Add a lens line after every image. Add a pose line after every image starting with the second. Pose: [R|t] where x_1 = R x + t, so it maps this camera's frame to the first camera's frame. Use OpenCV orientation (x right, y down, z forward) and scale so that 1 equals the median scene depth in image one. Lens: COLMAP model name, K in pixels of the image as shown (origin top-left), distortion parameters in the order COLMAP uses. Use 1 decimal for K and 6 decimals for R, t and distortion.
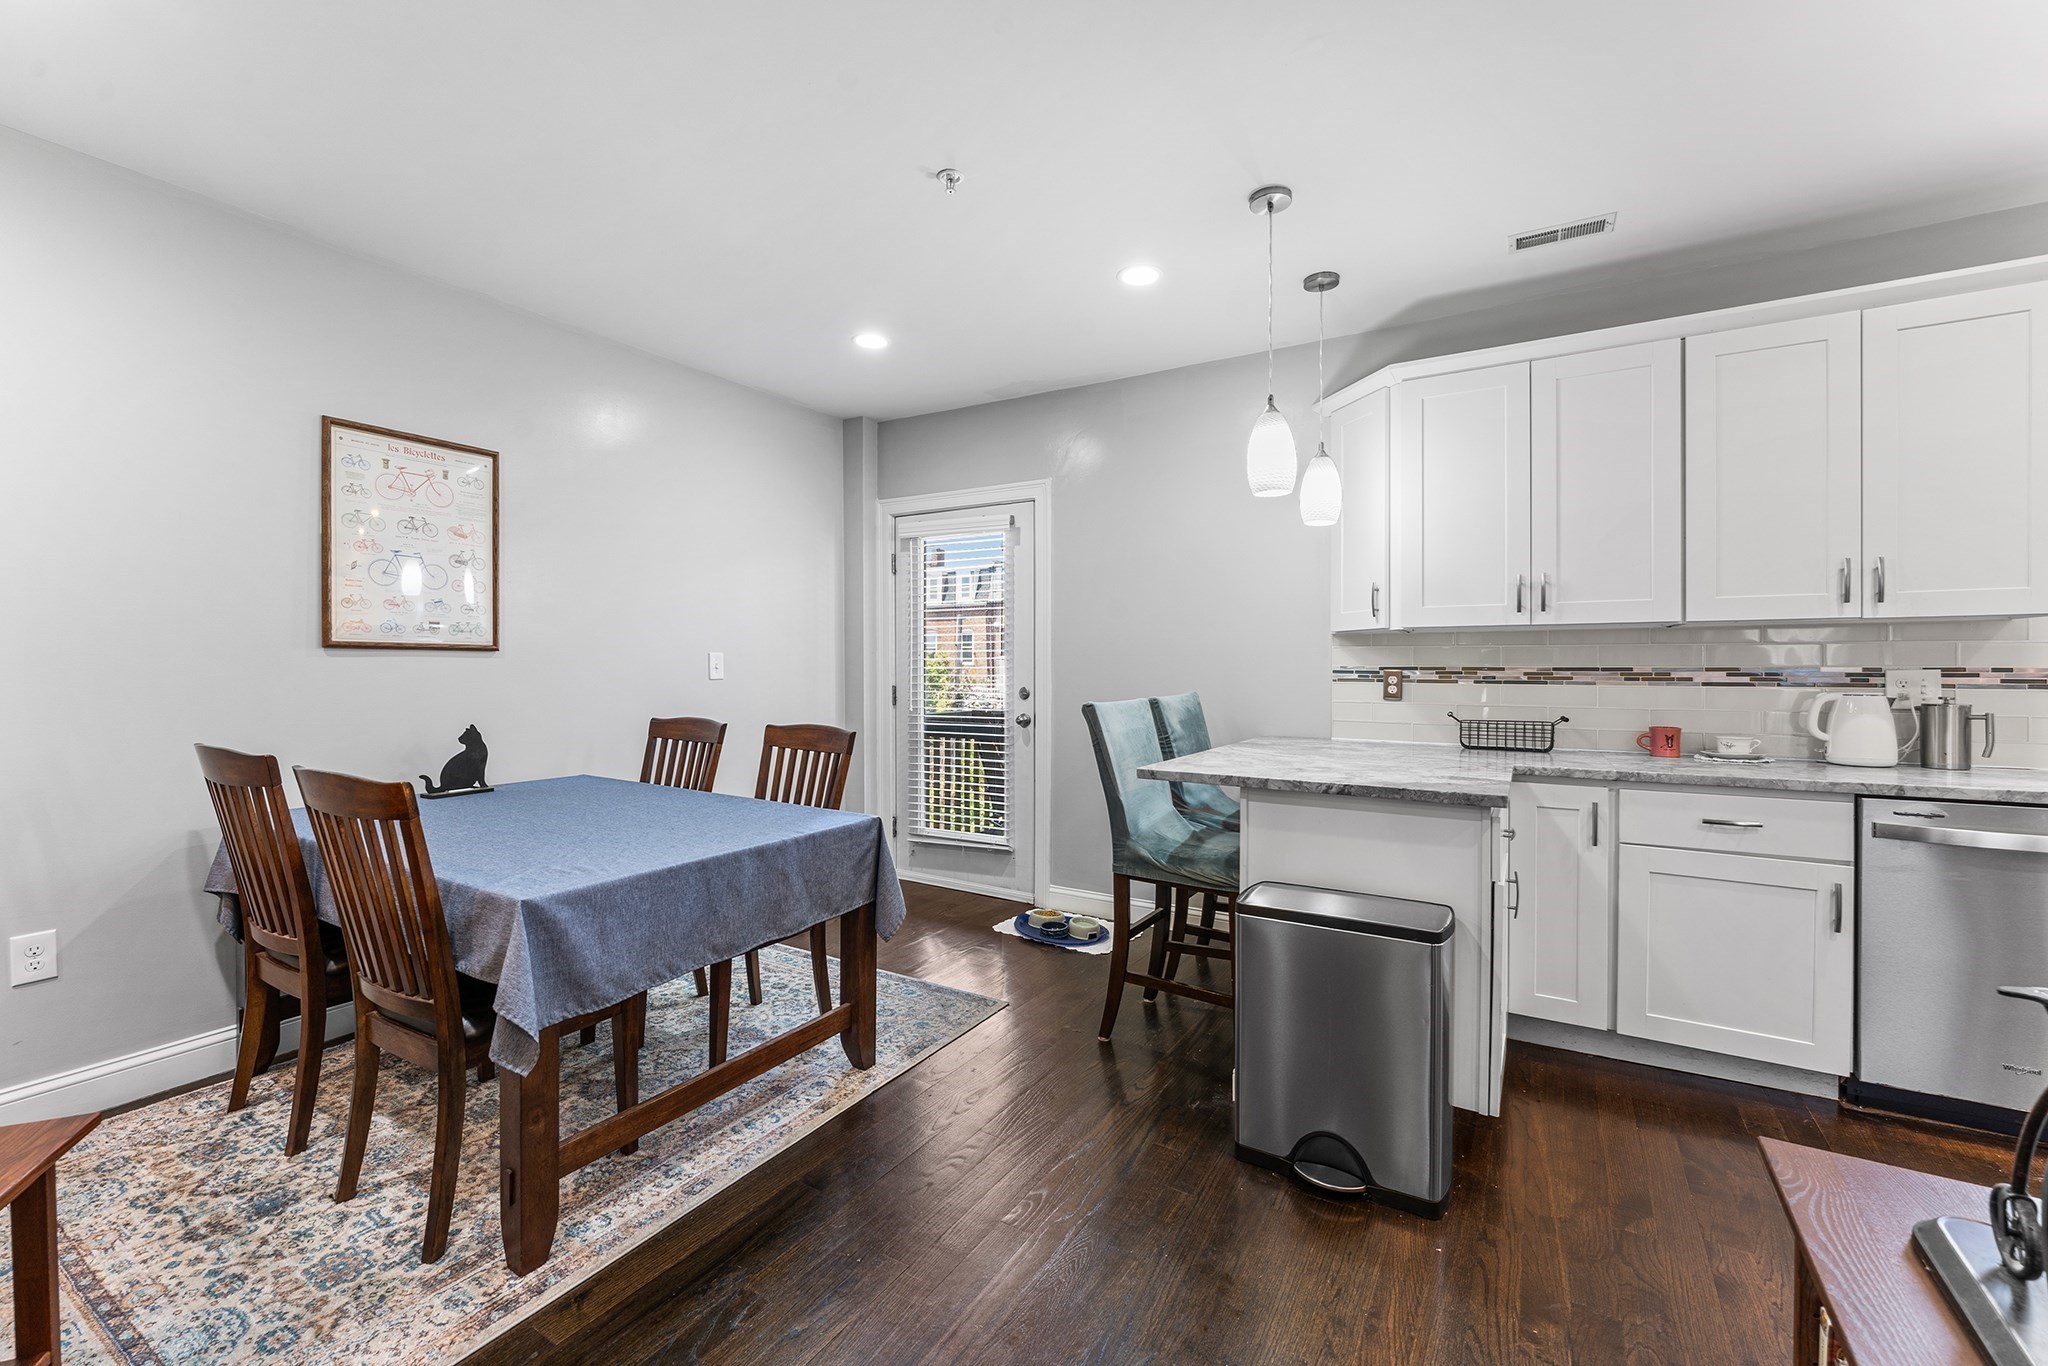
lens RADIAL K [[853.0, 0, 1019.1], [0, 853.0, 672.1], [0, 0, 1]] dist [-0.002389, -0.000041]
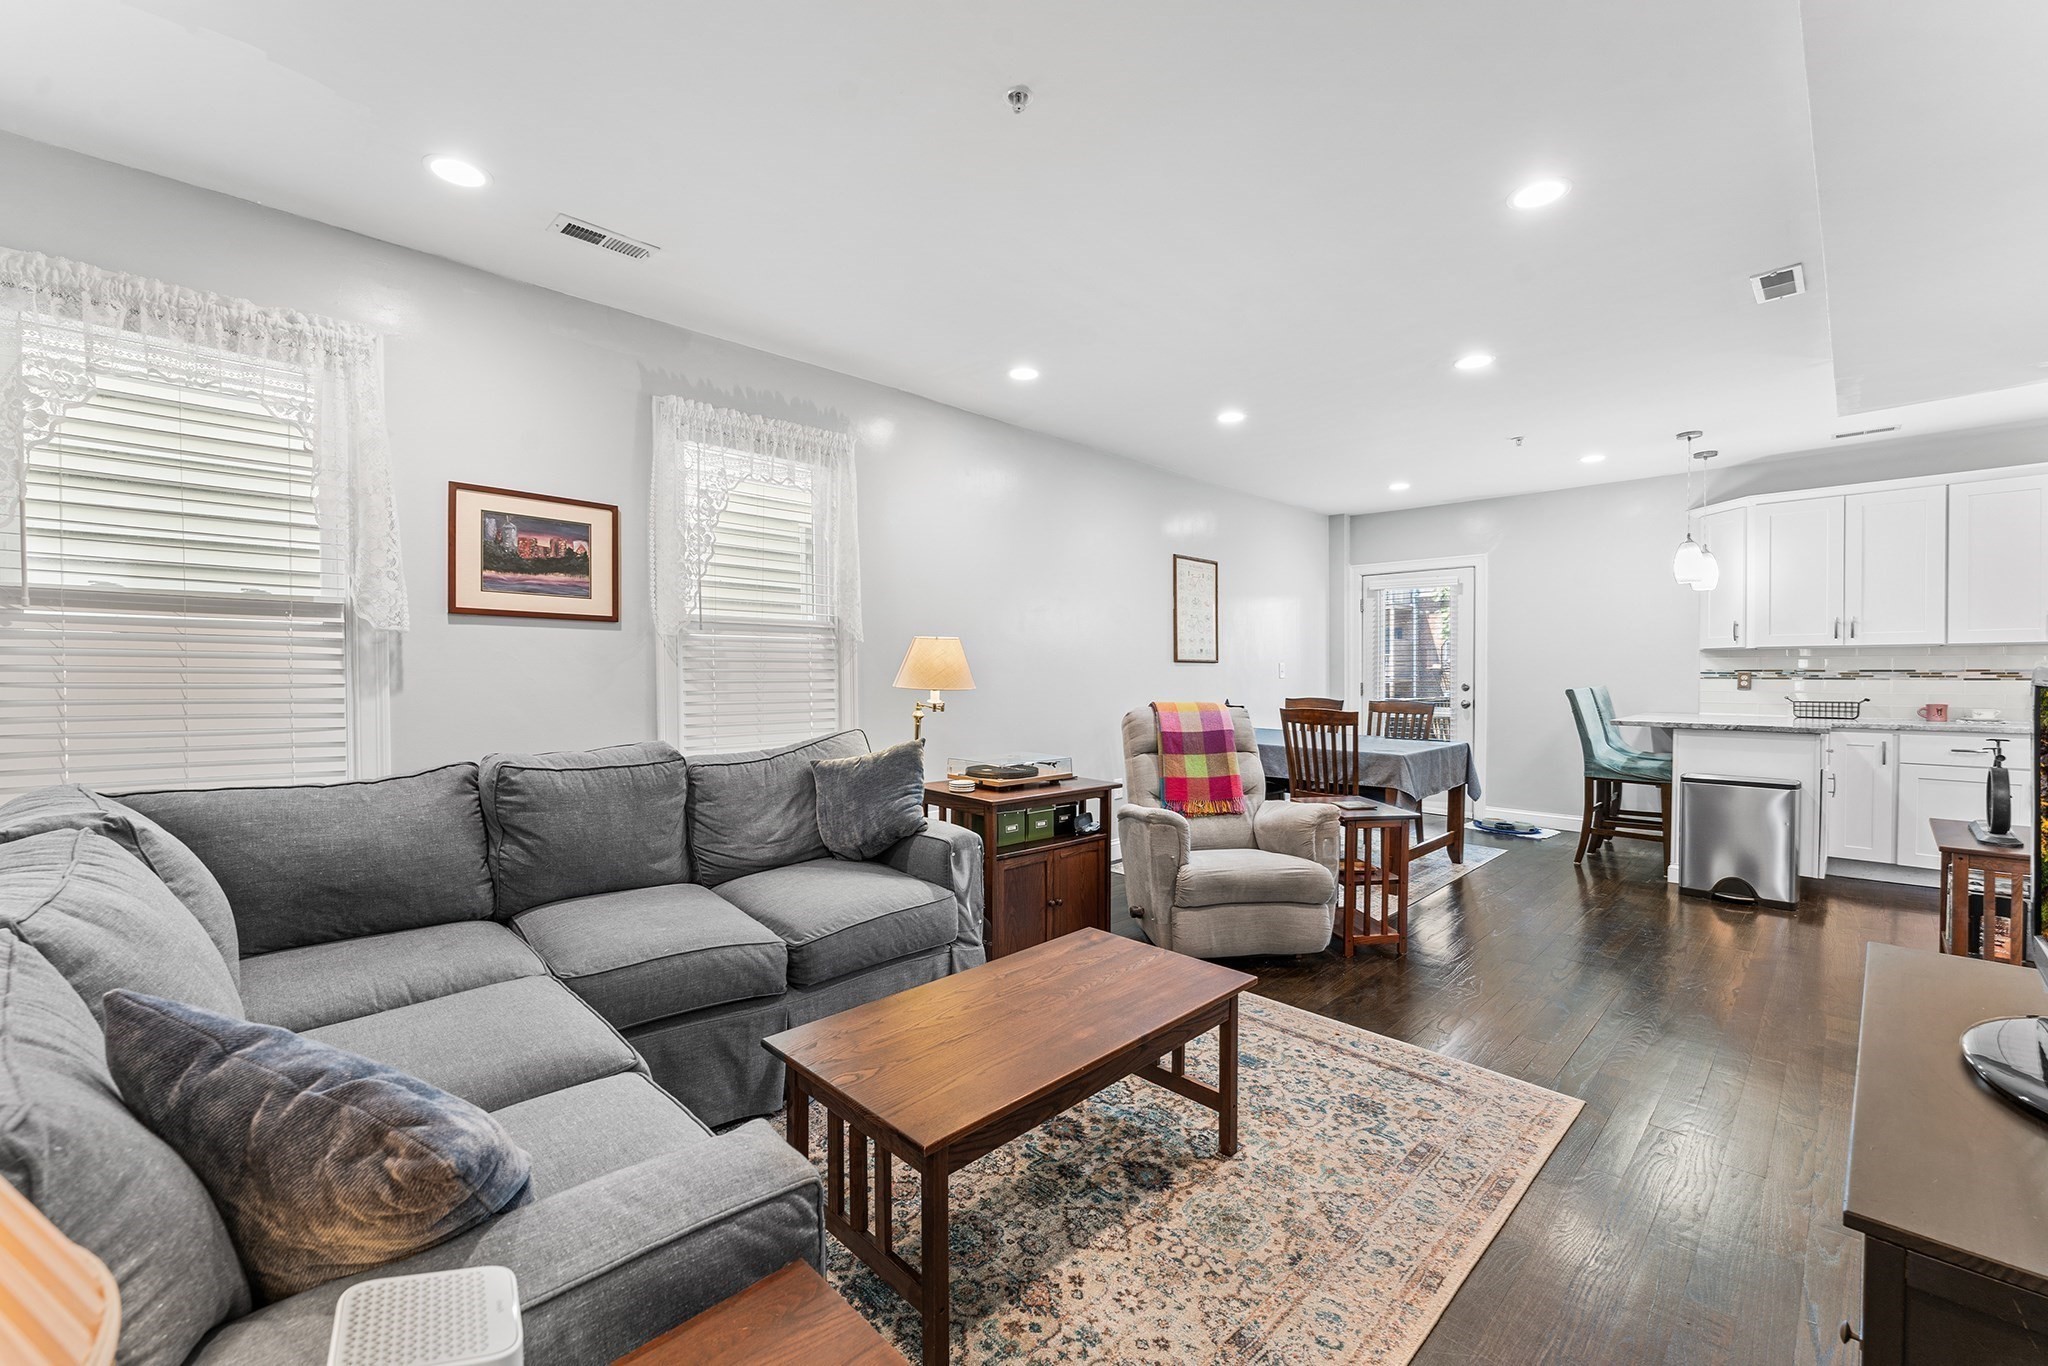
lens RADIAL K [[846.3, 0, 1024.0], [0, 846.3, 683.0], [0, 0, 1]] dist [0.000003, 0.000837]
pose [[0.973417, 0.001776, -0.229033, -0.688611], [-0.000571, 0.999986, 0.005329, 0.014409], [0.229039, -0.005056, 0.973404, -1.161305]]
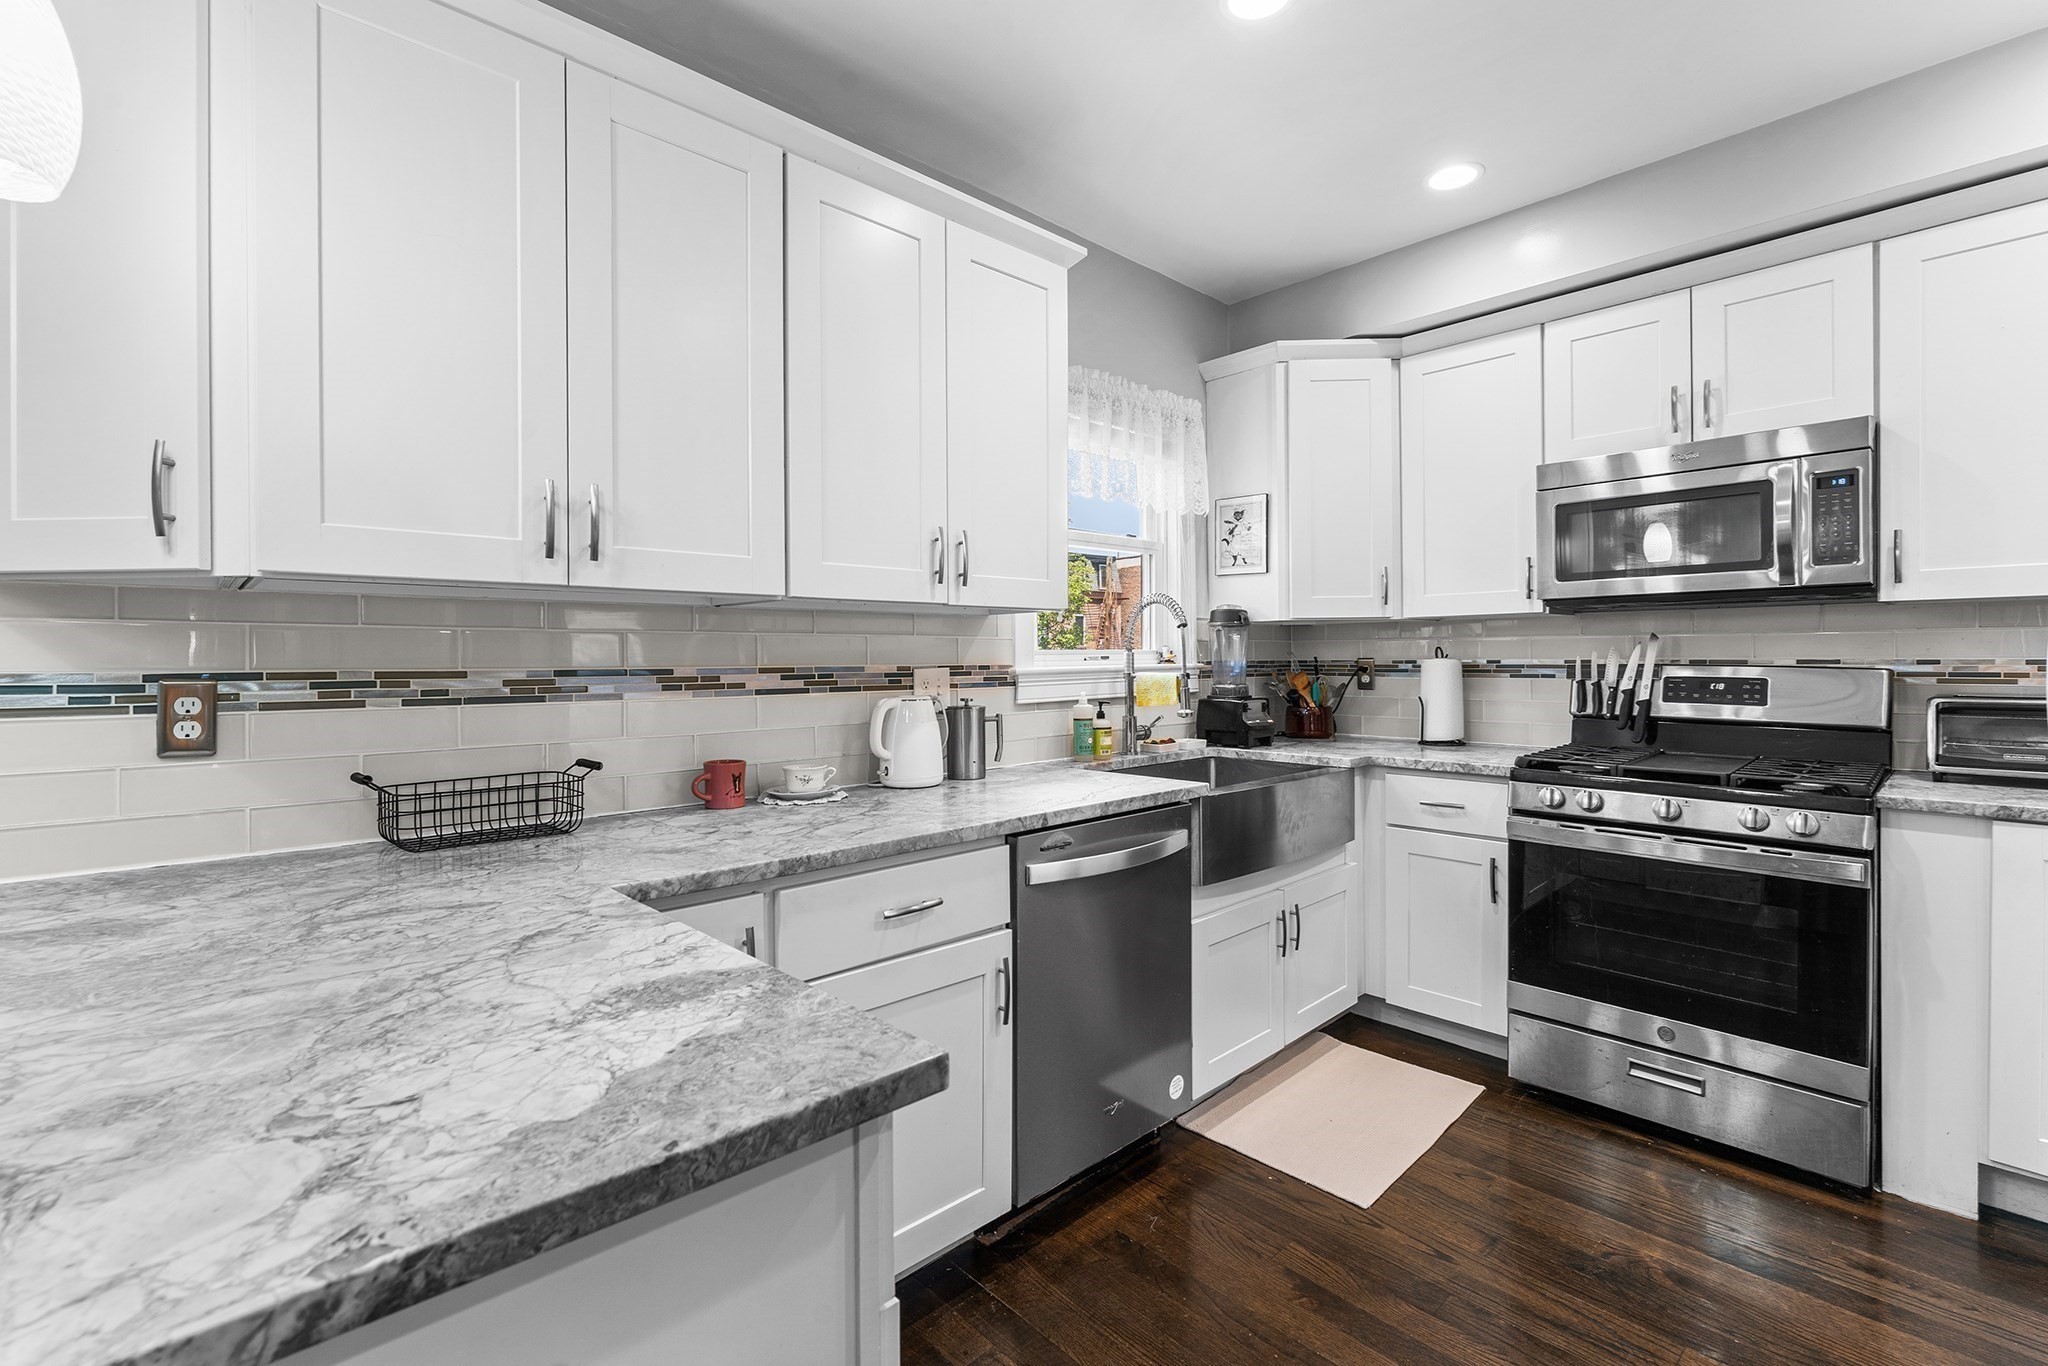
lens RADIAL K [[904.8, 0, 1022.1], [0, 904.8, 659.1], [0, 0, 1]] dist [-0.002405, 0.000235]
pose [[0.265917, -0.000558, 0.963996, 0.169888], [0.013839, 0.999899, -0.003239, -0.007581], [-0.963897, 0.014202, 0.265898, 0.639646]]
